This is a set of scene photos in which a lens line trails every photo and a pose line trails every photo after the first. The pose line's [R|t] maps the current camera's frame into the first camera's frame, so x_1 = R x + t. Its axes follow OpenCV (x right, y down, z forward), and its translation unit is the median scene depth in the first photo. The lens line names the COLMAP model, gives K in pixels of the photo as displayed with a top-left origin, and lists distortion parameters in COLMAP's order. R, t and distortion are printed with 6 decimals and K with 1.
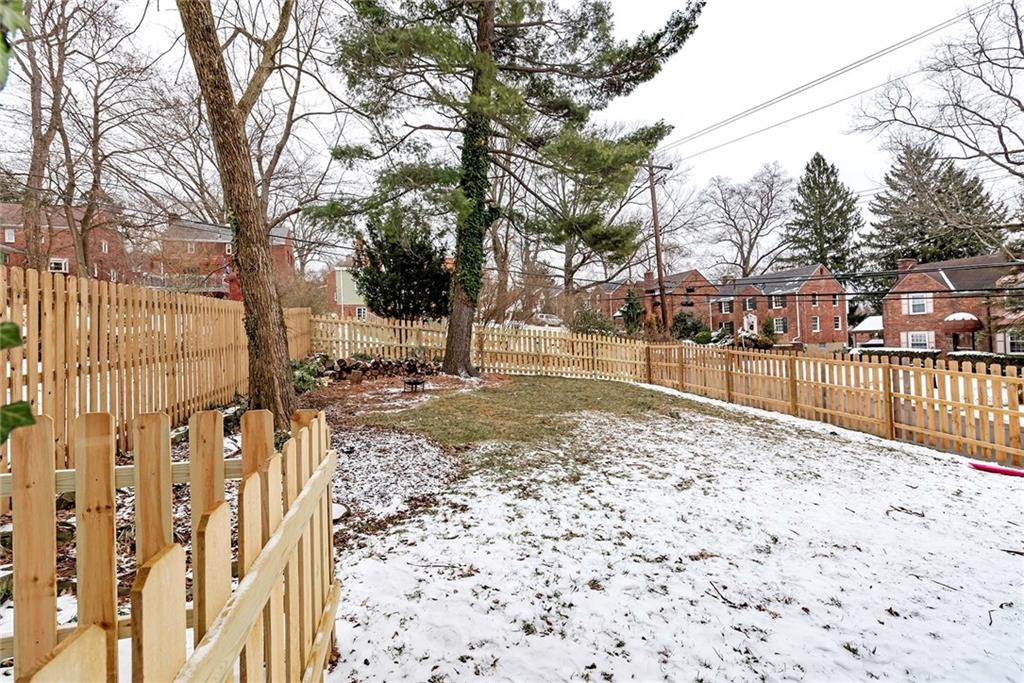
lens RADIAL K [[458.3, 0, 512.6], [0, 458.3, 336.1], [0, 0, 1]] dist [-0.001109, -0.000416]
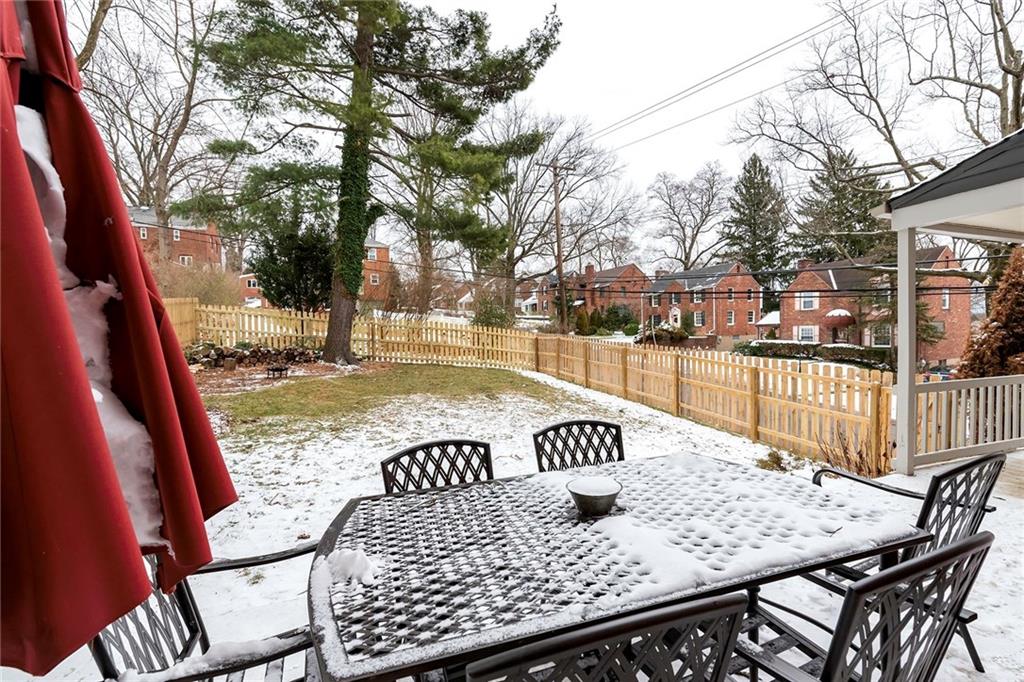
lens RADIAL K [[458.3, 0, 510.6], [0, 458.3, 345.9], [0, 0, 1]] dist [-0.001109, -0.000416]
pose [[0.996307, 0.005624, 0.085681, 0.133718], [-0.009286, 0.999057, 0.042407, -0.002980], [-0.085361, -0.043046, 0.995420, -0.069829]]
